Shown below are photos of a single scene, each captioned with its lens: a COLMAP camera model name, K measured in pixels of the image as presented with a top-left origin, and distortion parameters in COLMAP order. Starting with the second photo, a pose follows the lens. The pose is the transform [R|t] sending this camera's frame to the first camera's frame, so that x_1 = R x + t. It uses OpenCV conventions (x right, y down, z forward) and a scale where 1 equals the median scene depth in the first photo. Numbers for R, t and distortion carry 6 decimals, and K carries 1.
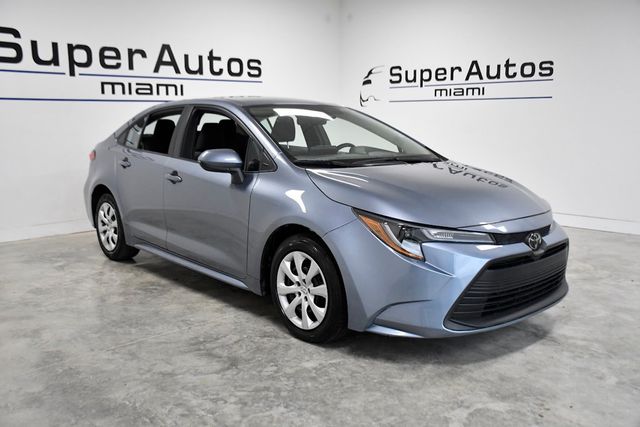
lens RADIAL K [[602.8, 0, 315.6], [0, 602.8, 214.7], [0, 0, 1]] dist [0.001477, 0.000000]
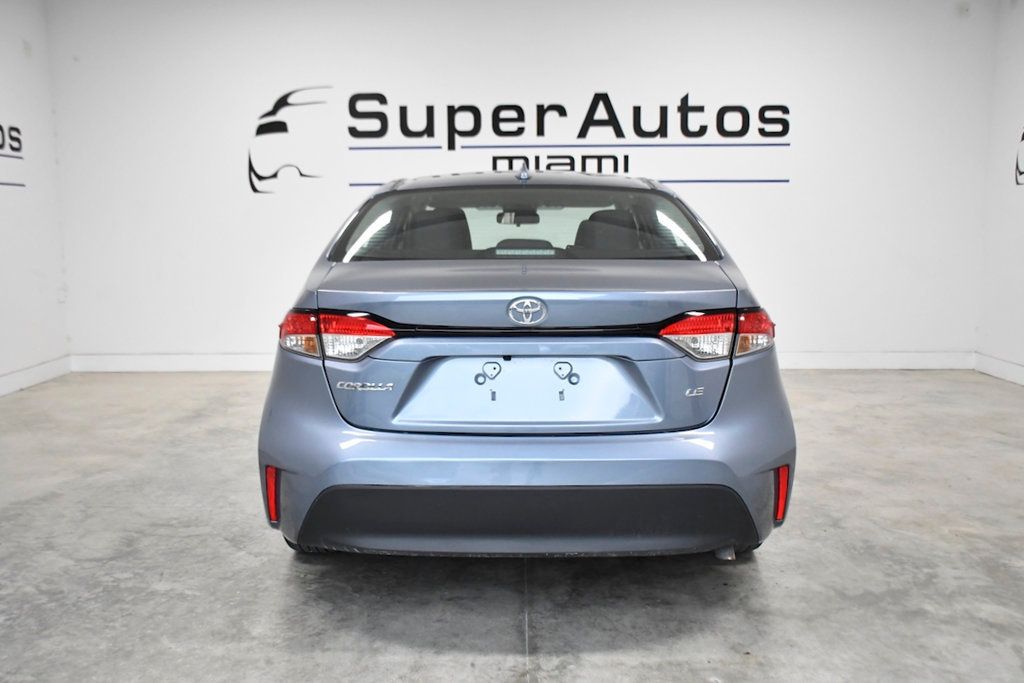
lens RADIAL K [[964.4, 0, 518.2], [0, 964.4, 347.9], [0, 0, 1]] dist [0.001477, 0.000000]
pose [[0.702835, 0.104277, -0.703668, 0.459043], [-0.112843, 0.993016, 0.034446, -0.042800], [0.702346, 0.055195, 0.709693, 0.243303]]
